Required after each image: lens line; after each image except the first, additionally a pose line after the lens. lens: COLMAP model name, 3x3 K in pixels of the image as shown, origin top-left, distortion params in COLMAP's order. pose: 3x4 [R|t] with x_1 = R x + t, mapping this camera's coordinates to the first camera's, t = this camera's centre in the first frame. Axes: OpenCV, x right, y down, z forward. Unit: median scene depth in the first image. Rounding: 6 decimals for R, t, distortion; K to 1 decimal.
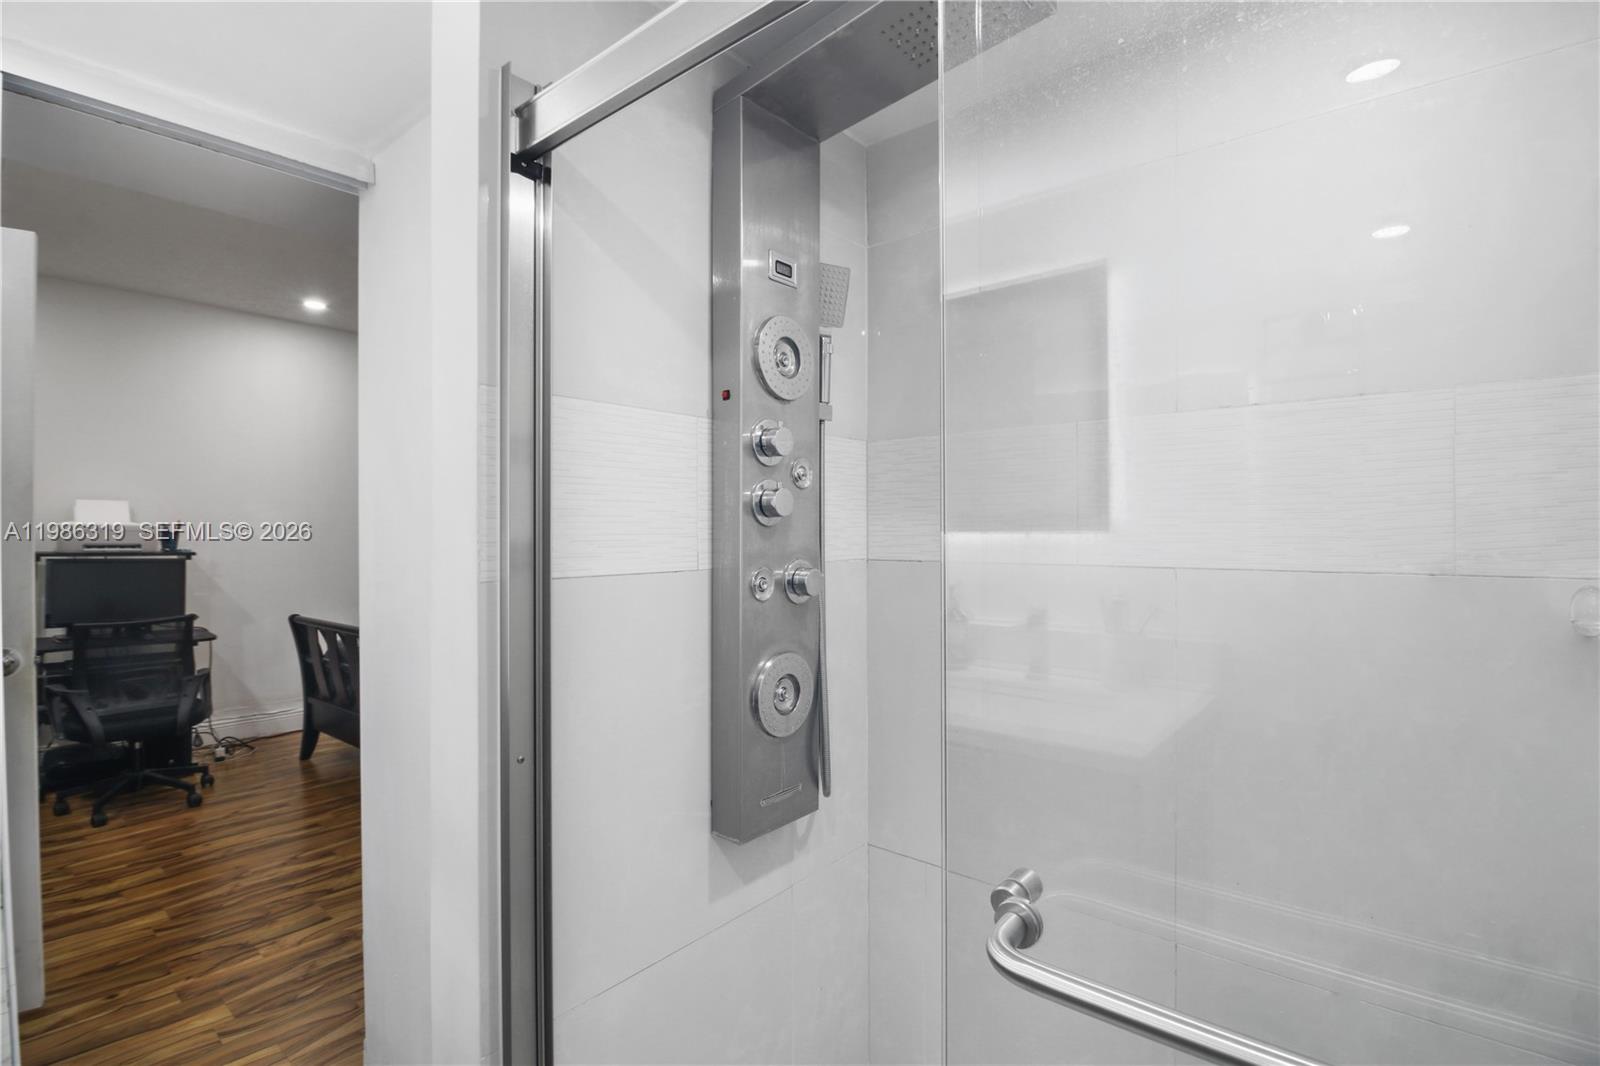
lens RADIAL K [[748.4, 0, 798.7], [0, 748.4, 542.6], [0, 0, 1]] dist [-0.000862, -0.011766]
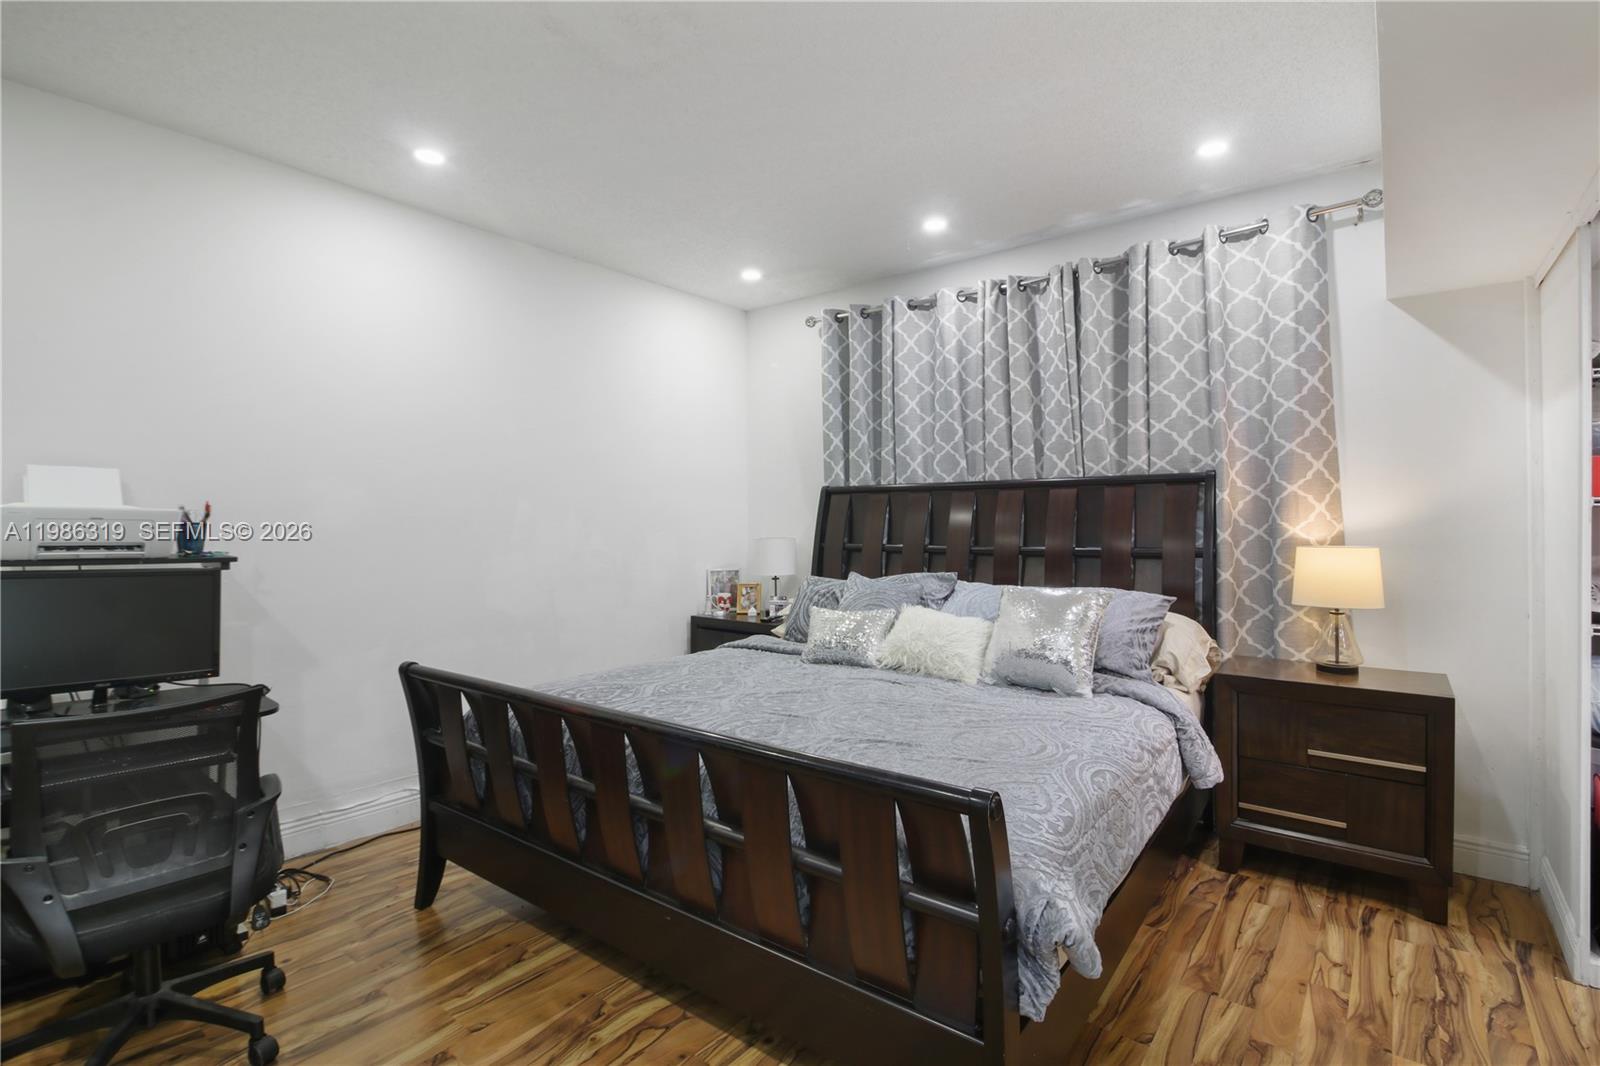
lens RADIAL K [[748.4, 0, 796.4], [0, 748.4, 531.4], [0, 0, 1]] dist [-0.000862, -0.011766]
pose [[0.999766, -0.002569, 0.021498, -0.389248], [0.002787, 0.999945, -0.010144, -0.000125], [-0.021471, 0.010201, 0.999717, 0.411329]]
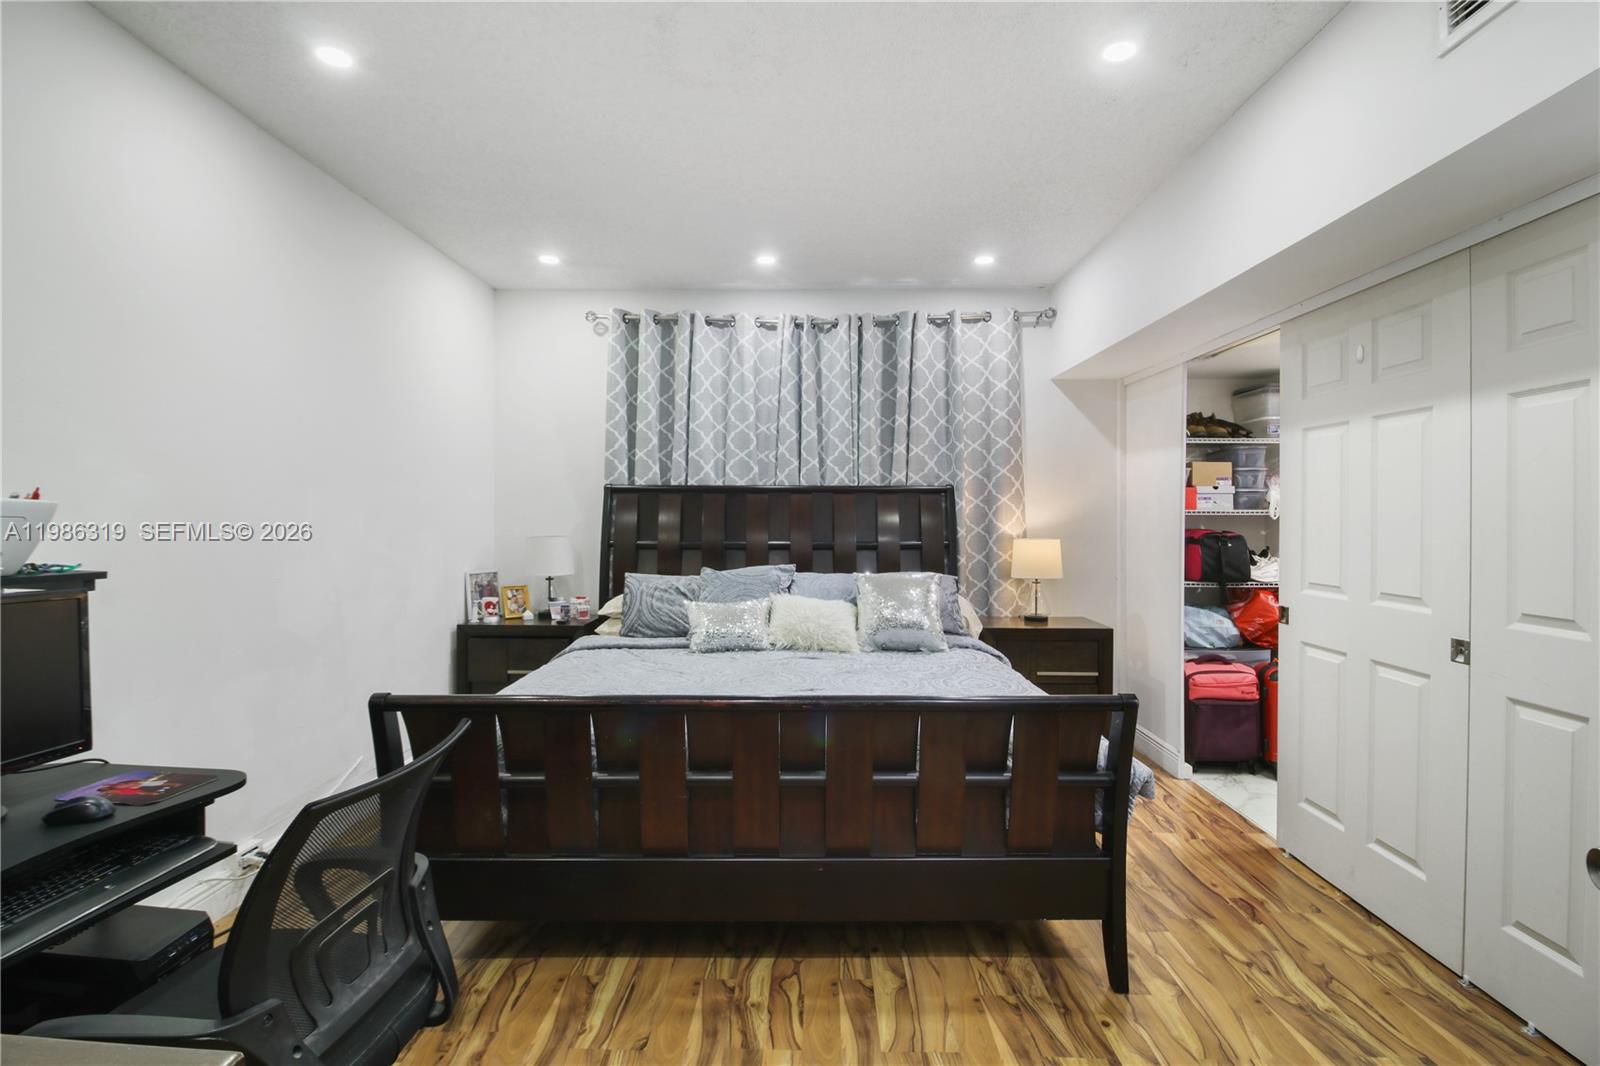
lens RADIAL K [[748.4, 0, 808.0], [0, 748.4, 533.4], [0, 0, 1]] dist [-0.000862, -0.011766]
pose [[0.778861, -0.008916, 0.627133, -0.779187], [0.009838, 0.999950, 0.001998, -0.004535], [-0.627119, 0.004614, 0.778909, 0.467351]]
